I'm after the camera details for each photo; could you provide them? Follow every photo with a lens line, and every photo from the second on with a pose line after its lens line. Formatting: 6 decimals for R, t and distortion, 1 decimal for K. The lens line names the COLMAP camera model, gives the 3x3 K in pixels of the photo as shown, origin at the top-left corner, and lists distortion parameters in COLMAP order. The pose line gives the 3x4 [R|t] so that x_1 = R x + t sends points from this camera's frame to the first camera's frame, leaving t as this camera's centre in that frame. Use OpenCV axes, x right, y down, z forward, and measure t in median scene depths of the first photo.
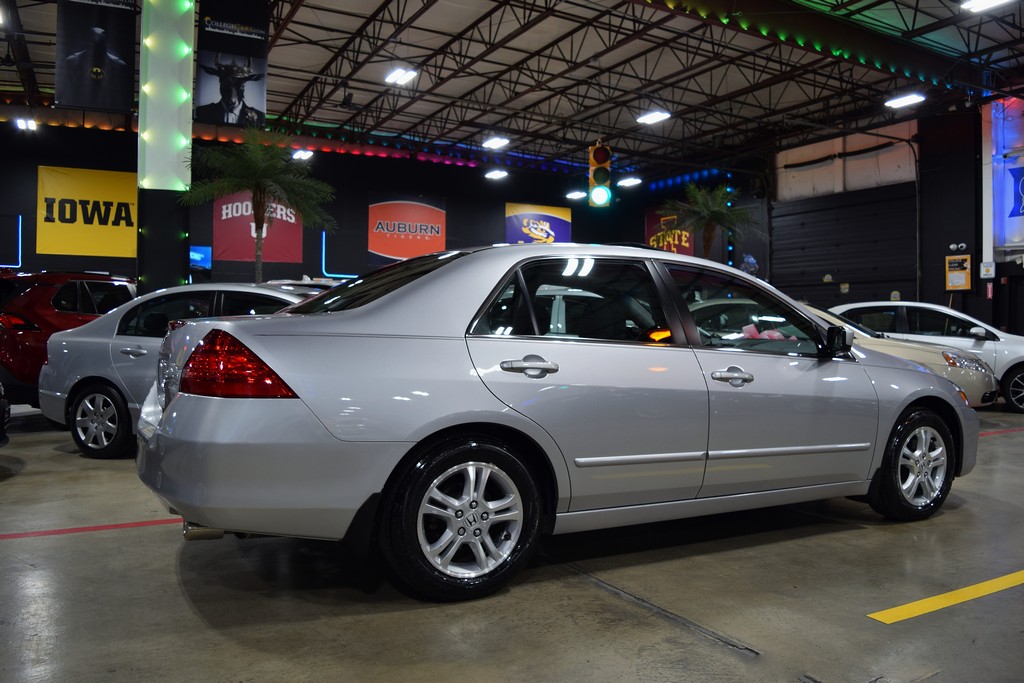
lens RADIAL K [[797.8, 0, 512.0], [0, 797.8, 341.5], [0, 0, 1]] dist [-0.101133, 0.031851]
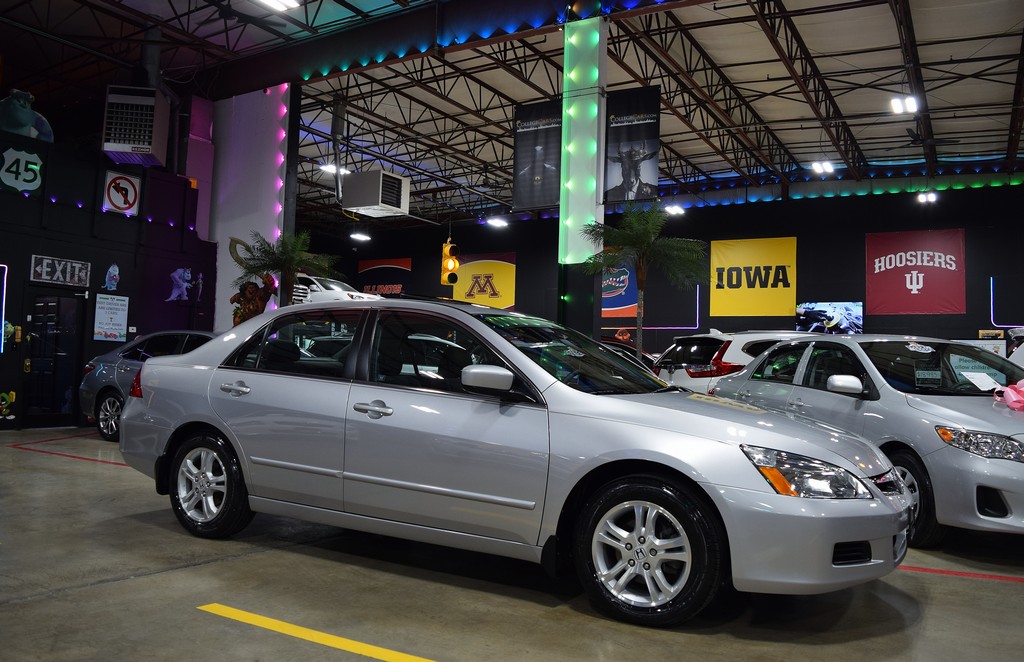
lens RADIAL K [[820.3, 0, 513.4], [0, 820.3, 319.1], [0, 0, 1]] dist [-0.083767, 0.002052]
pose [[0.533025, -0.046532, -0.844819, 0.360666], [-0.041221, 0.995873, -0.080860, 0.000943], [0.845095, 0.077925, 0.528907, 0.145301]]
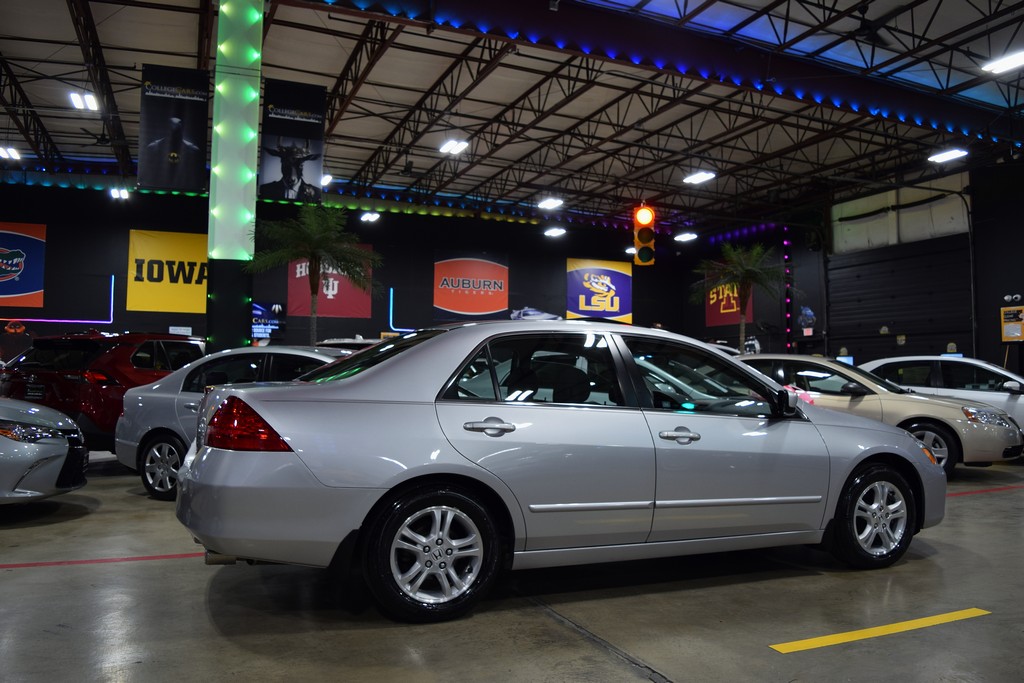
lens RADIAL K [[797.8, 0, 512.0], [0, 797.8, 341.5], [0, 0, 1]] dist [-0.101133, 0.031851]
pose [[0.995141, -0.004161, -0.098374, 0.040010], [-0.001944, 0.998082, -0.061880, -0.005206], [0.098443, 0.061771, 0.993224, -0.044257]]
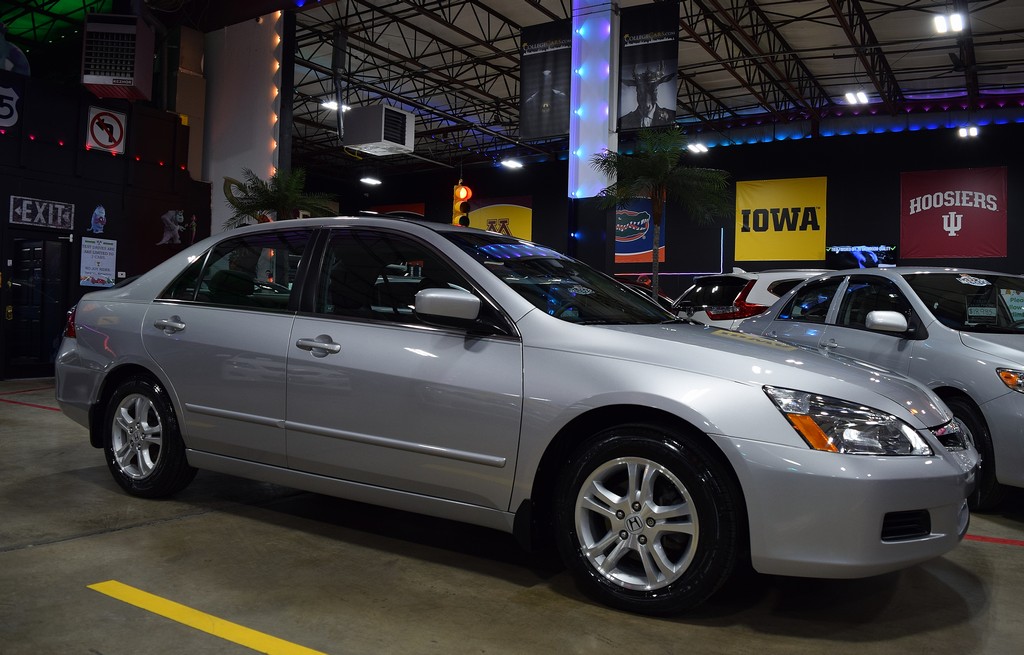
lens RADIAL K [[826.8, 0, 514.4], [0, 826.8, 314.9], [0, 0, 1]] dist [-0.084957, 0.009328]
pose [[0.510007, -0.002536, -0.860166, 0.323885], [-0.038355, 0.998934, -0.025686, 0.006527], [0.859315, 0.046091, 0.509366, 0.186895]]
